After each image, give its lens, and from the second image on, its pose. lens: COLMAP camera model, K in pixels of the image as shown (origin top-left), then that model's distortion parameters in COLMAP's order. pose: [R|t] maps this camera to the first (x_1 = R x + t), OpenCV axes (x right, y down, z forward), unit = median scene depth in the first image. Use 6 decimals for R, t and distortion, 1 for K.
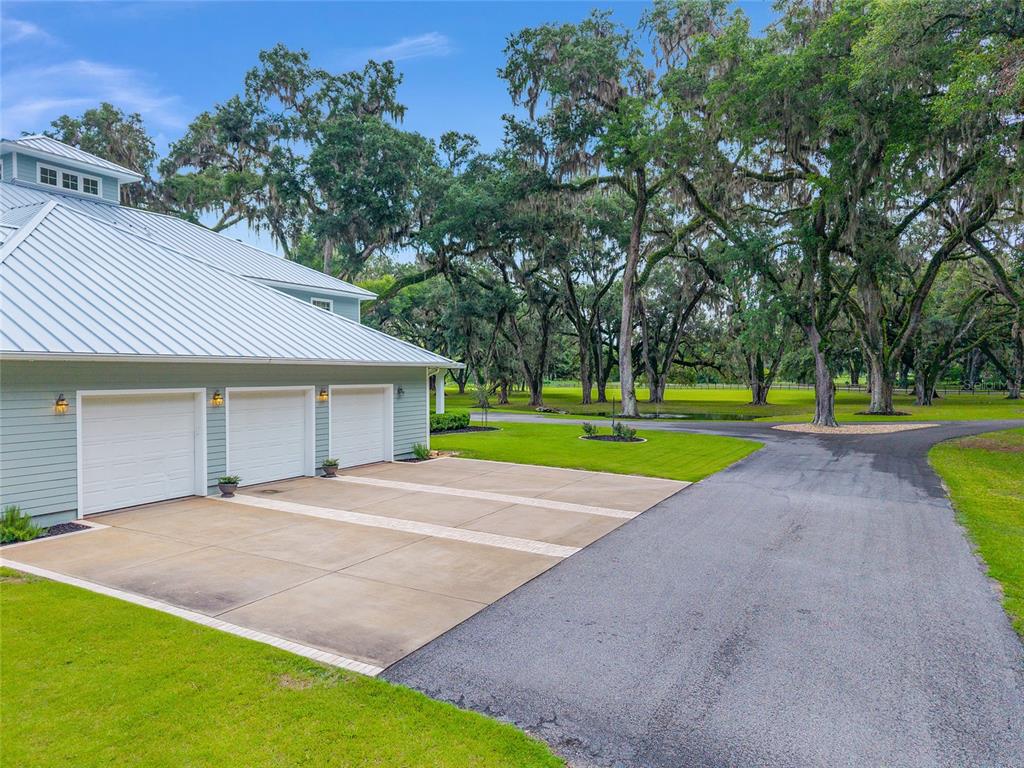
lens RADIAL K [[684.4, 0, 512.0], [0, 684.4, 384.0], [0, 0, 1]] dist [0.040815, -0.038608]
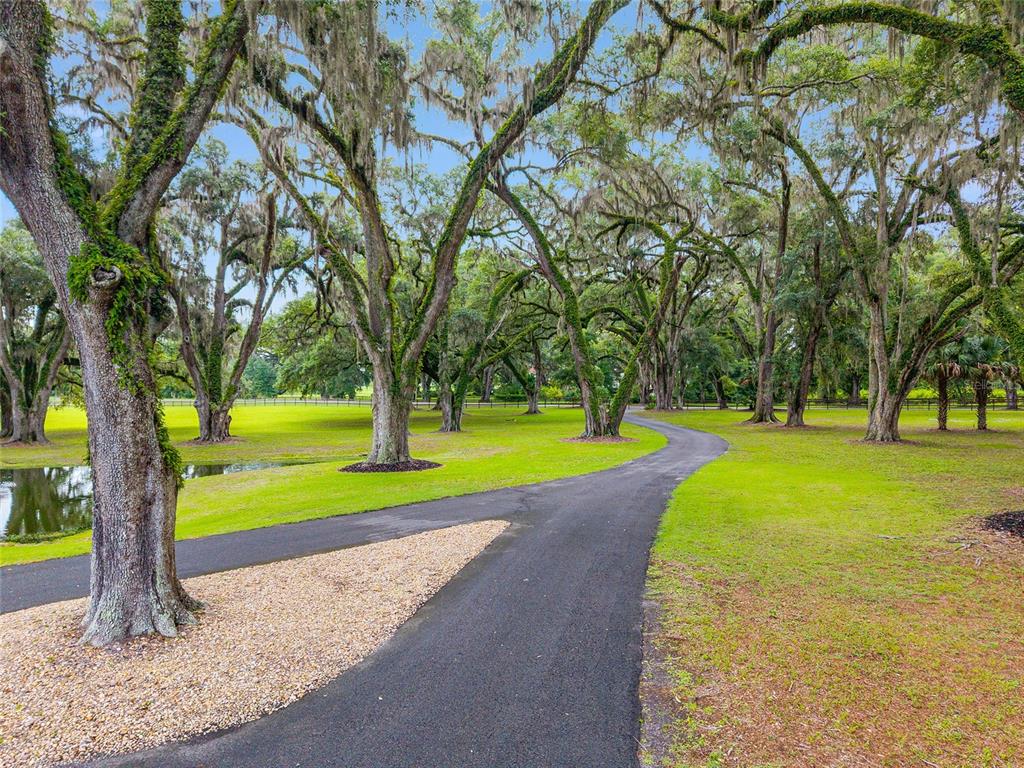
lens RADIAL K [[684.4, 0, 512.0], [0, 684.4, 384.0], [0, 0, 1]] dist [0.040815, -0.038608]
pose [[0.802010, -0.003871, 0.597298, 0.227651], [0.013494, 0.999841, -0.011638, -0.008927], [-0.597158, 0.017394, 0.801935, 0.401108]]
